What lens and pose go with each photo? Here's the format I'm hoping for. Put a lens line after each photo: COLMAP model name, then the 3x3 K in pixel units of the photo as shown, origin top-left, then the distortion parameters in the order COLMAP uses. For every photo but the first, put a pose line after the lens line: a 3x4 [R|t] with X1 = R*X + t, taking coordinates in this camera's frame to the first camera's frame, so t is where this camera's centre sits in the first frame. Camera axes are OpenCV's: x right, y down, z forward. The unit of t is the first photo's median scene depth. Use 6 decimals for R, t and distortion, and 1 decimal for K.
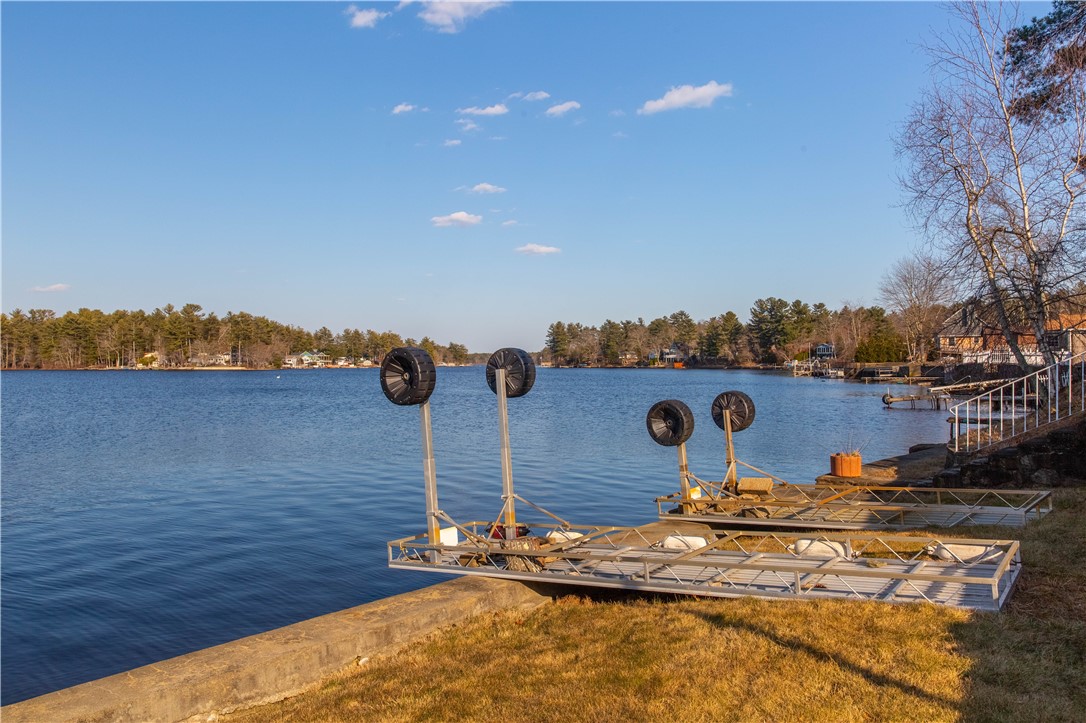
lens RADIAL K [[826.1, 0, 542.9], [0, 826.1, 362.4], [0, 0, 1]] dist [-0.004943, -0.002067]
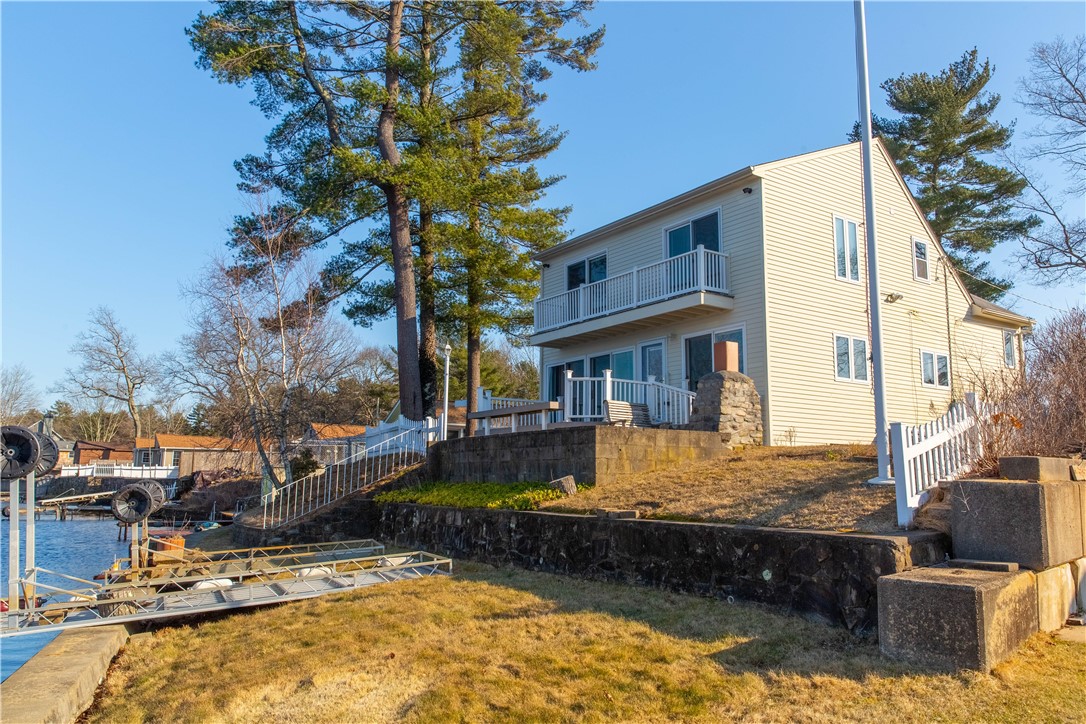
lens RADIAL K [[826.1, 0, 543.4], [0, 826.1, 360.9], [0, 0, 1]] dist [-0.004943, -0.002067]
pose [[0.497090, 0.134278, 0.857246, -0.574236], [-0.010362, 0.988802, -0.148876, 0.036487], [-0.867637, 0.065122, 0.492914, -0.125946]]
